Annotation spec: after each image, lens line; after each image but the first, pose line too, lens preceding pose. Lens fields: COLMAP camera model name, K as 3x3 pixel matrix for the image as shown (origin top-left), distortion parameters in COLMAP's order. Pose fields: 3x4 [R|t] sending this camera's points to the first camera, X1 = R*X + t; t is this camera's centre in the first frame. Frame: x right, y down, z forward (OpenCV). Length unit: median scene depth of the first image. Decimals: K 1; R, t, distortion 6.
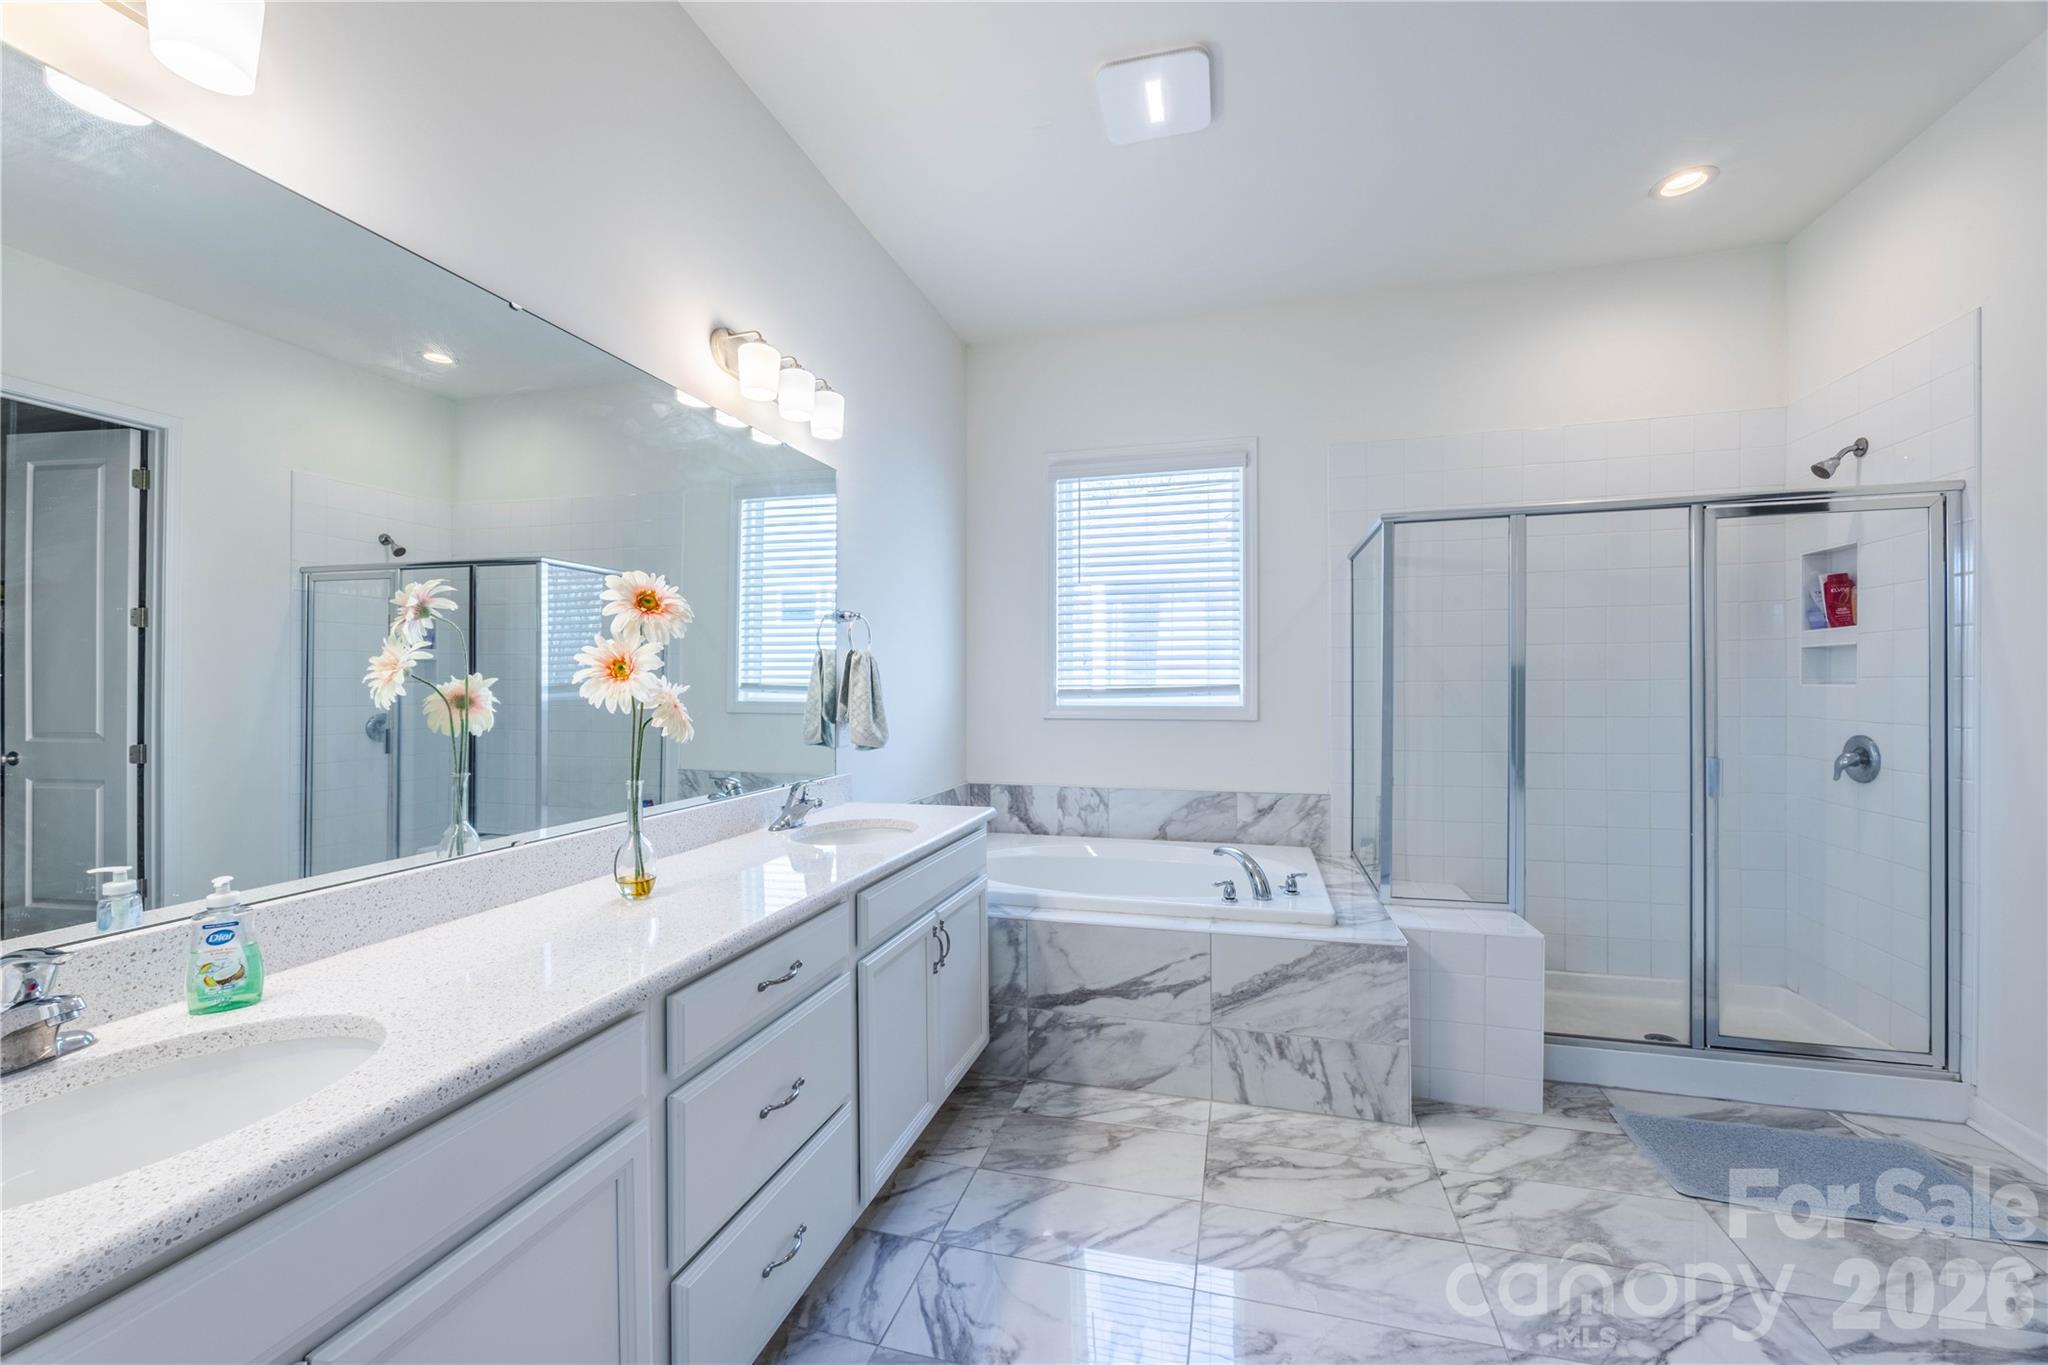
lens RADIAL K [[788.9, 0, 1024.0], [0, 788.9, 682.5], [0, 0, 1]] dist [-0.000849, 0.000048]
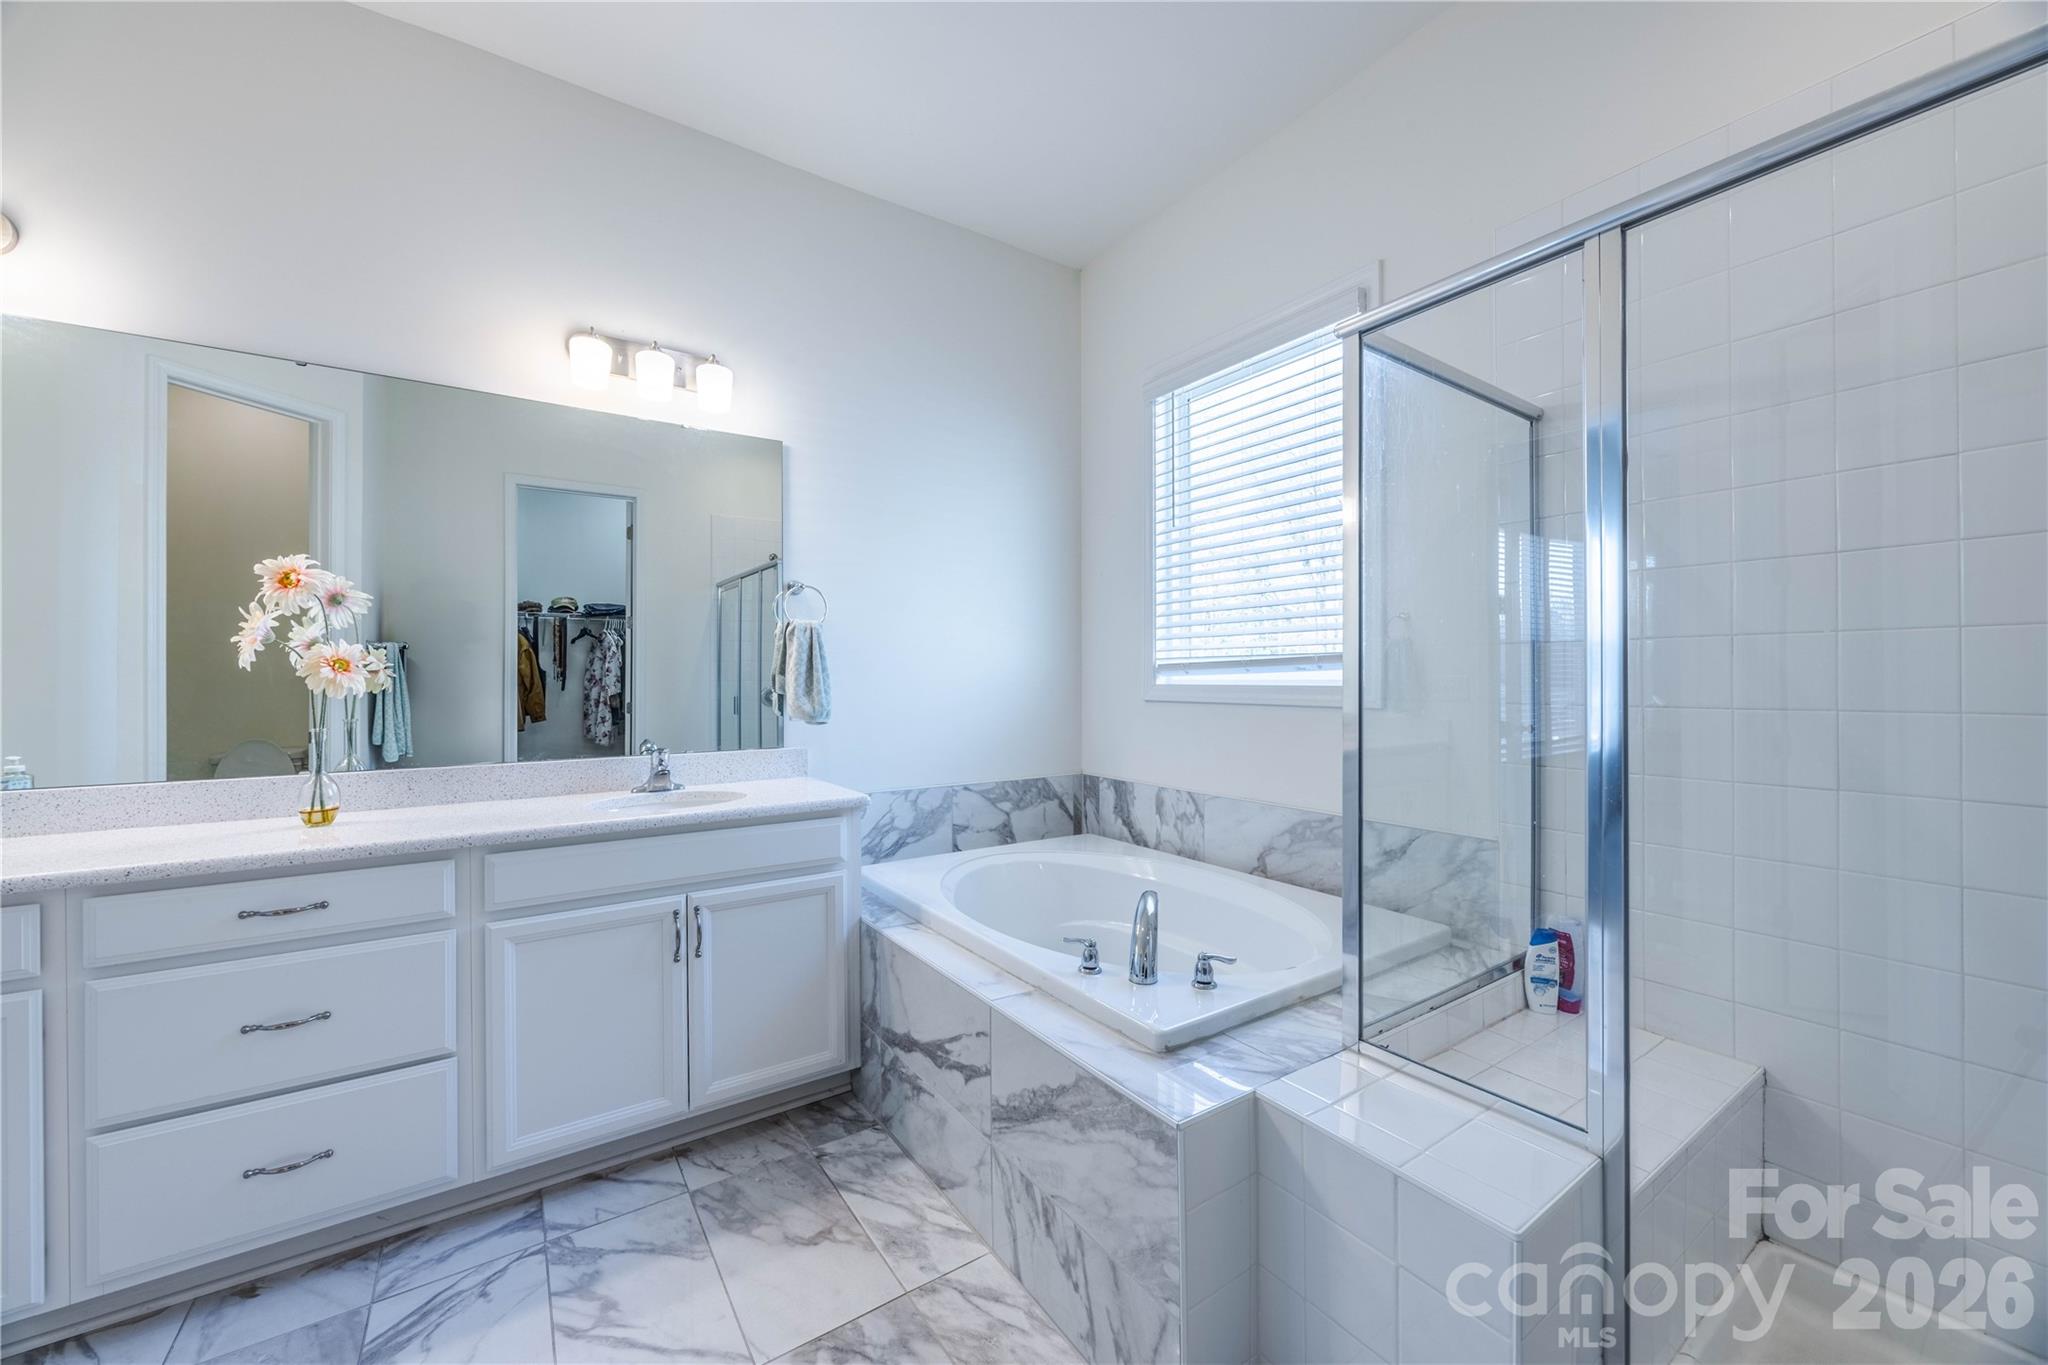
lens RADIAL K [[771.5, 0, 1024.1], [0, 771.5, 675.5], [0, 0, 1]] dist [-0.001801, 0.000000]
pose [[0.764524, -0.000850, -0.644595, 0.659729], [0.003331, 0.999991, 0.002632, 0.027493], [0.644587, -0.004159, 0.764520, 0.485265]]
